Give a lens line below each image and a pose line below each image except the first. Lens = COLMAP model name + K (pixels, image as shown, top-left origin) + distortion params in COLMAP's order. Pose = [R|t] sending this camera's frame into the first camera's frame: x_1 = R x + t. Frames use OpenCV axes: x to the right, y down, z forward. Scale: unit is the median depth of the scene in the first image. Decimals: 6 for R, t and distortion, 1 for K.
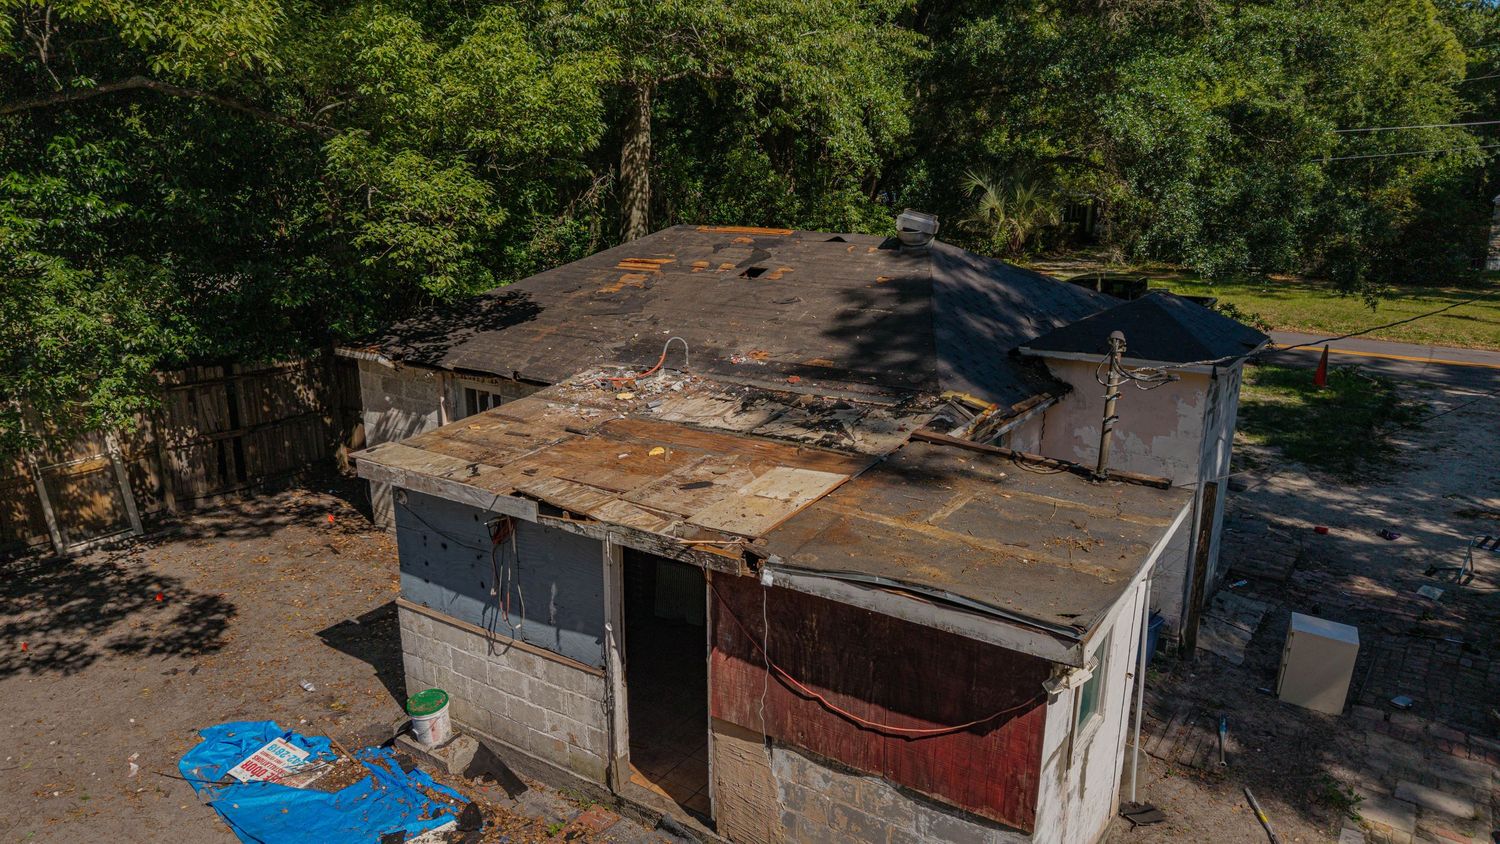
lens RADIAL K [[996.9, 0, 749.6], [0, 996.9, 424.9], [0, 0, 1]] dist [0.031676, -0.038991]
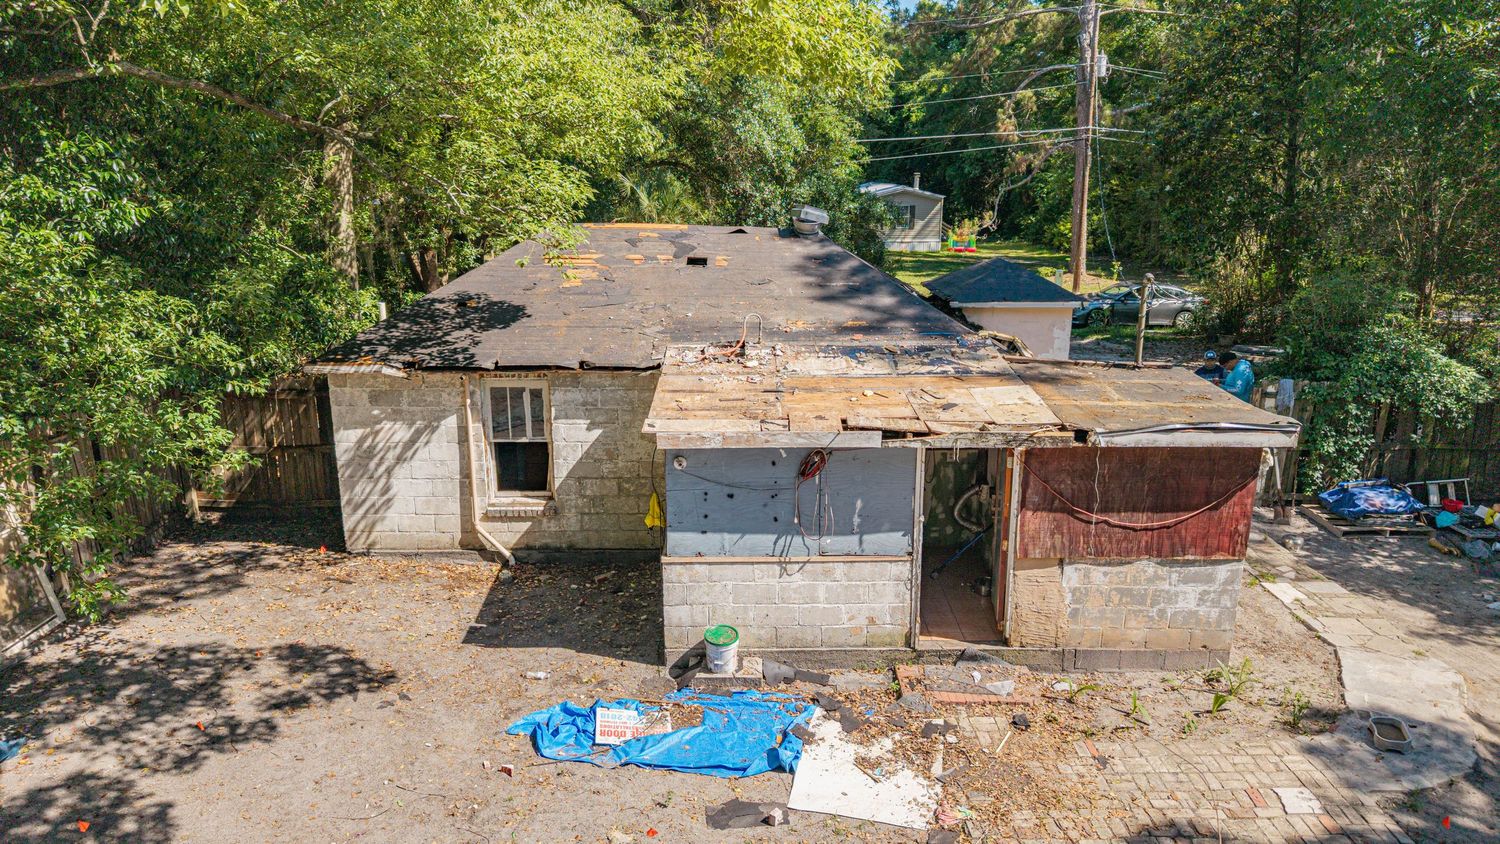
lens RADIAL K [[996.9, 0, 745.4], [0, 996.9, 424.5], [0, 0, 1]] dist [0.031676, -0.038991]
pose [[0.823247, -0.138447, 0.550543, -0.712381], [0.139331, 0.989419, 0.040466, -0.005074], [-0.550320, 0.043394, 0.833825, 0.014127]]
